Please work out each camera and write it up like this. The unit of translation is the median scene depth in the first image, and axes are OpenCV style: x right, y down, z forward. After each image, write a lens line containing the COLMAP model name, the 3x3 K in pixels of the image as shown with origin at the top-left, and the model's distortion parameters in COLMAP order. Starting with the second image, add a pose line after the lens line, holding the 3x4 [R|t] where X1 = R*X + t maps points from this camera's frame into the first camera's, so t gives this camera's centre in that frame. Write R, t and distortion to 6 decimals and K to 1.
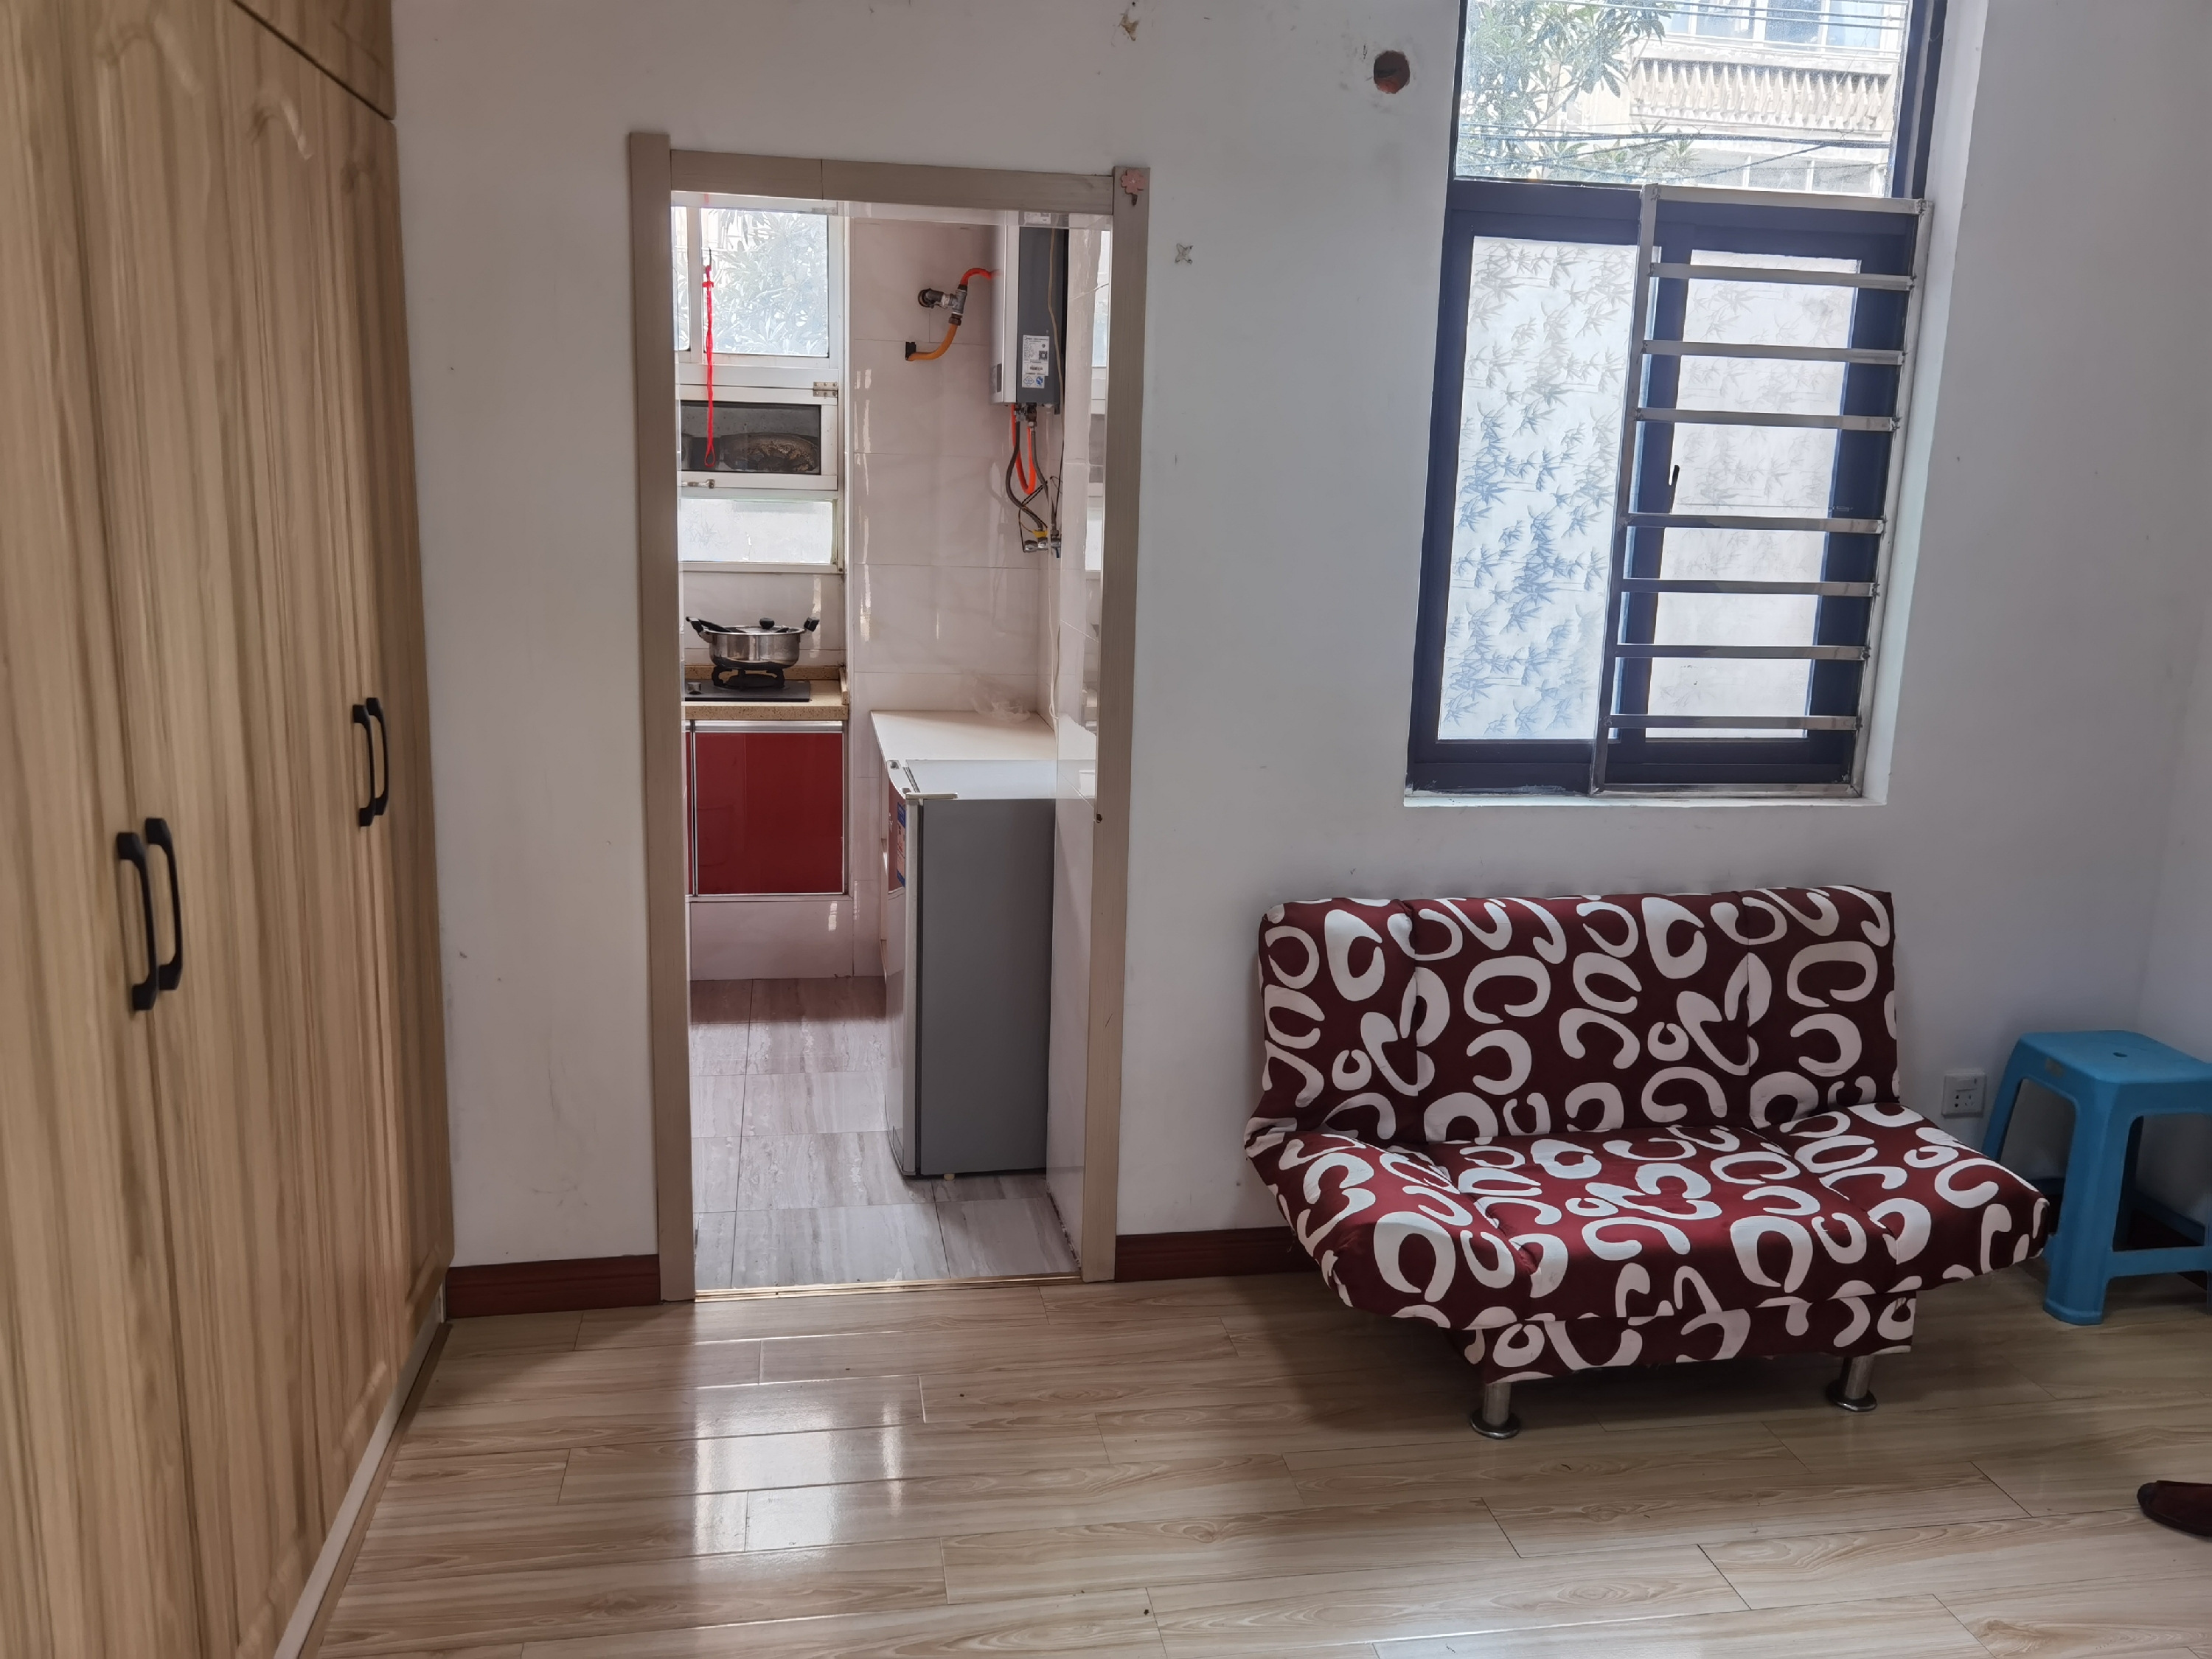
lens RADIAL K [[1769.6, 0, 1109.0], [0, 1769.6, 827.0], [0, 0, 1]] dist [0.026817, -0.028491]
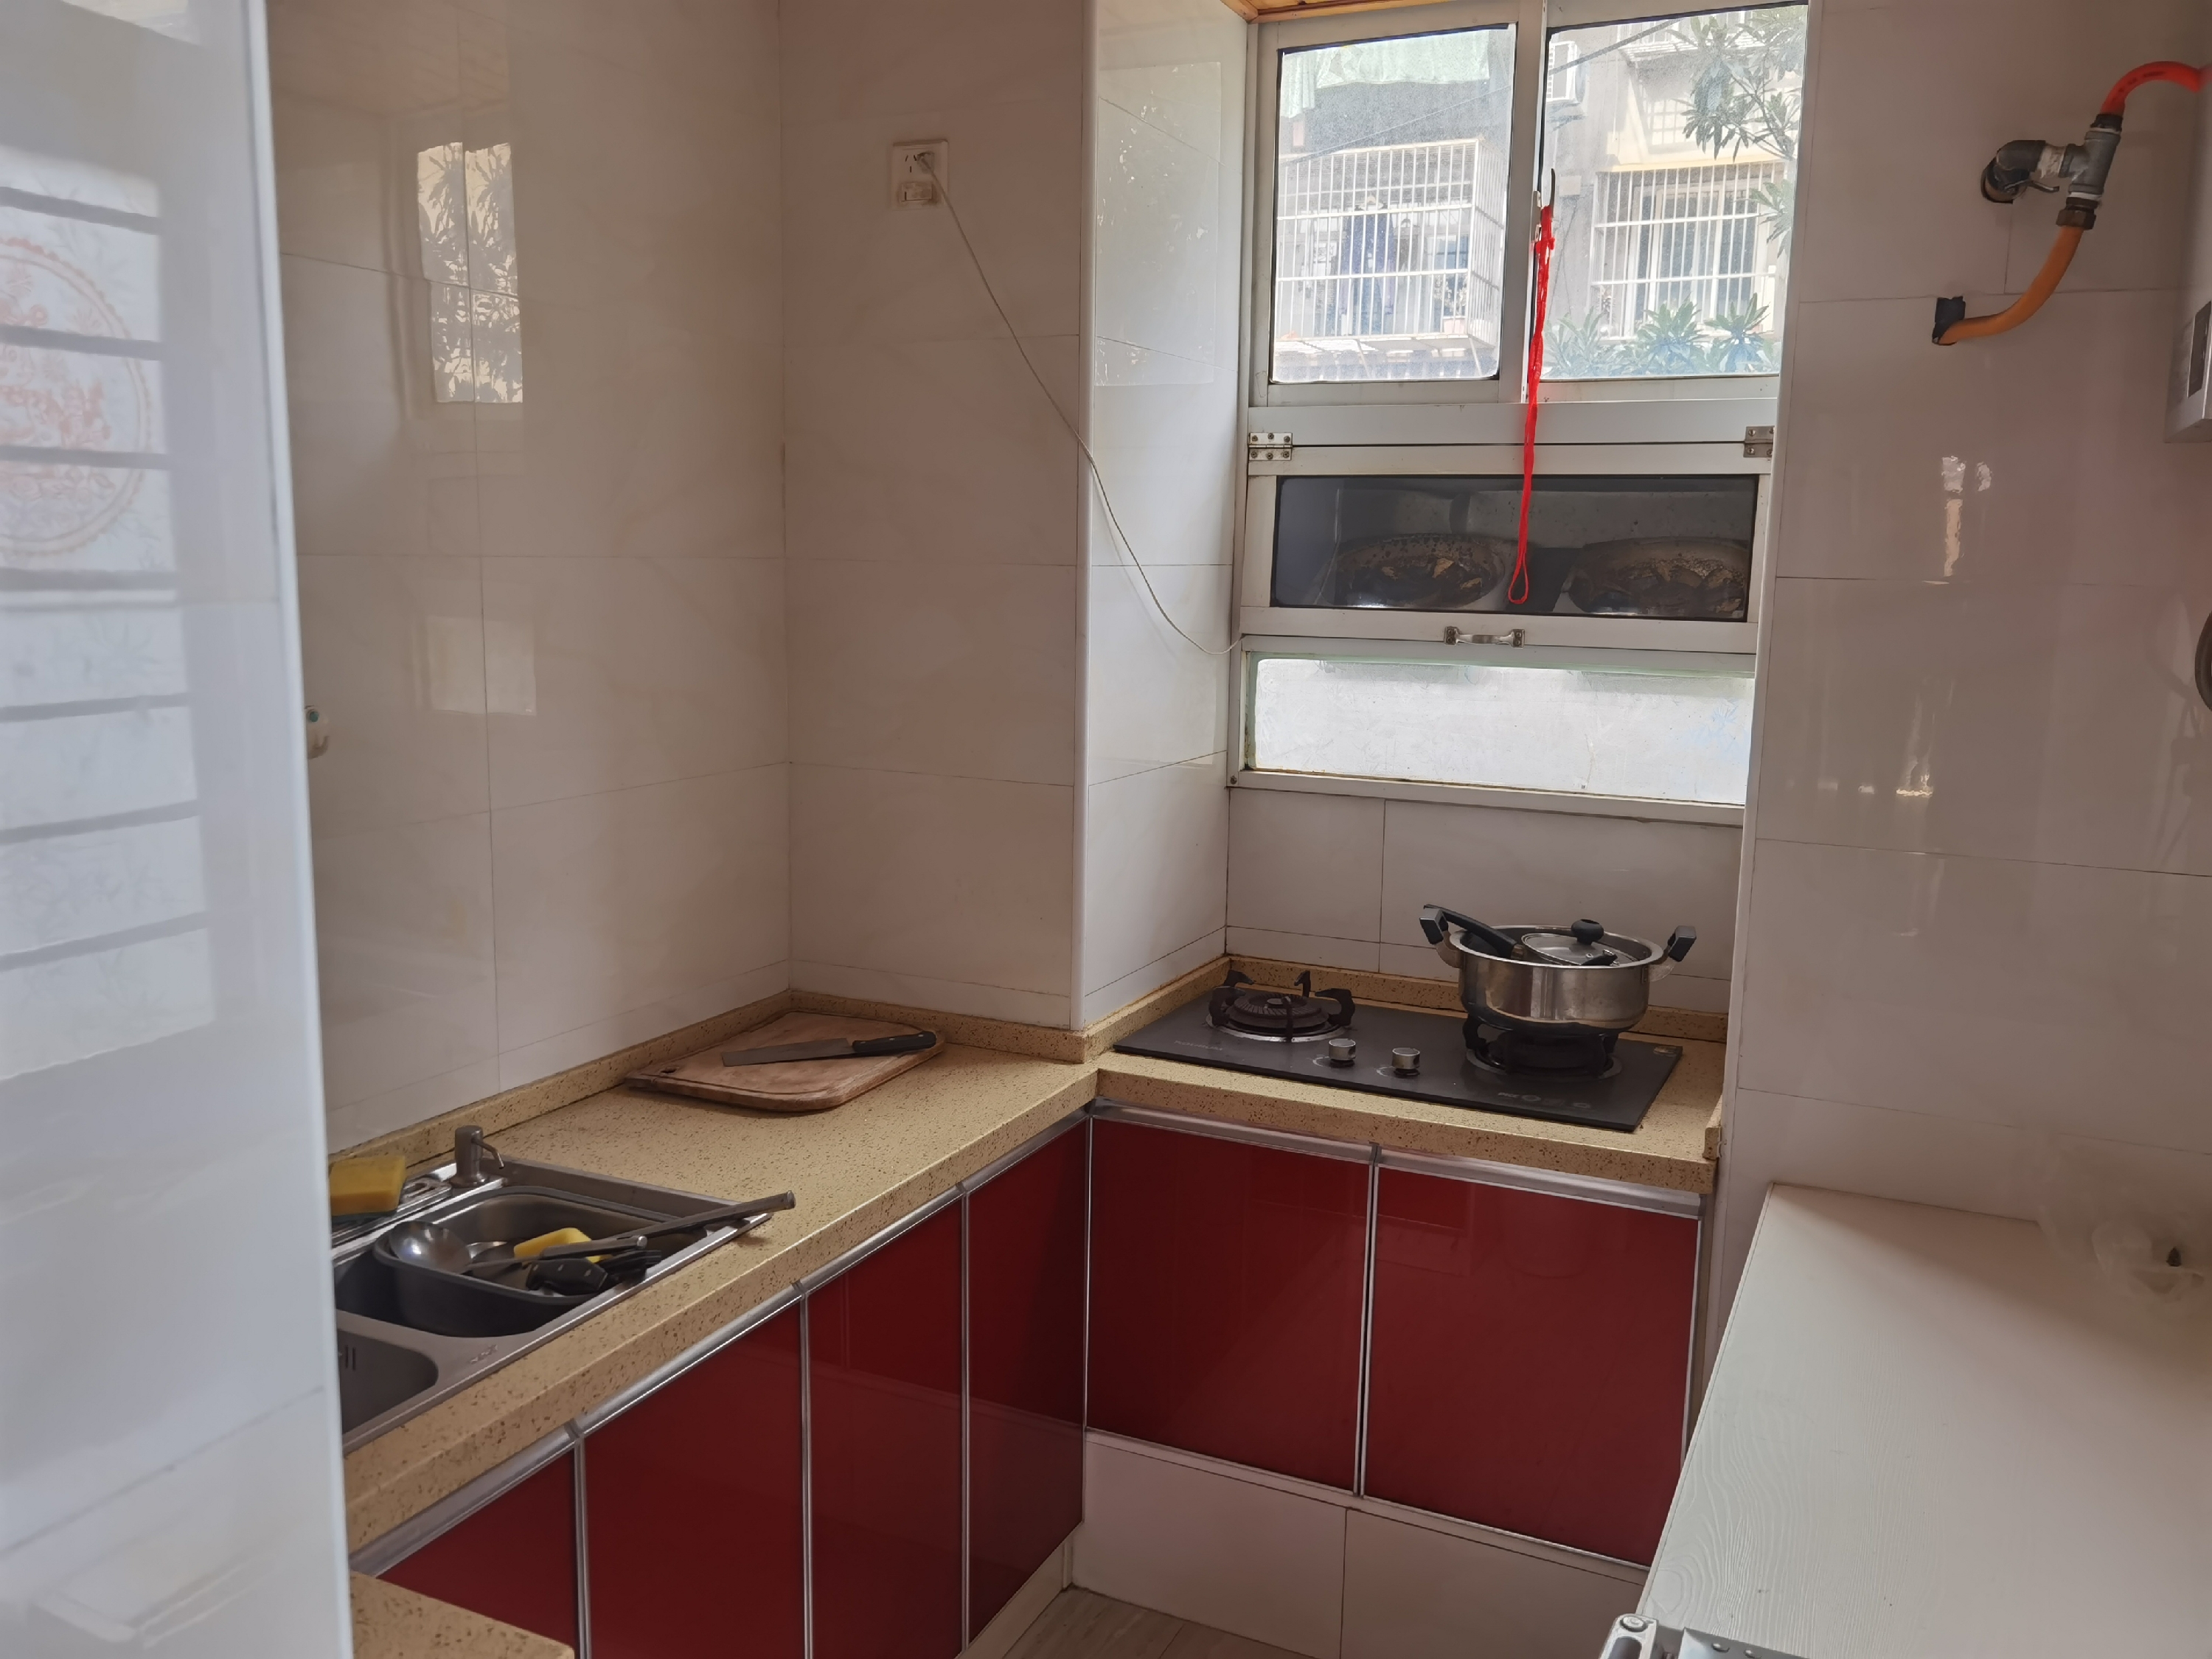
lens RADIAL K [[1769.6, 0, 1107.5], [0, 1769.6, 832.1], [0, 0, 1]] dist [0.026817, -0.028491]
pose [[0.815965, 0.075736, -0.573119, -0.024335], [-0.110712, 0.993504, -0.026336, -0.103781], [0.567401, 0.084941, 0.819049, 0.484207]]
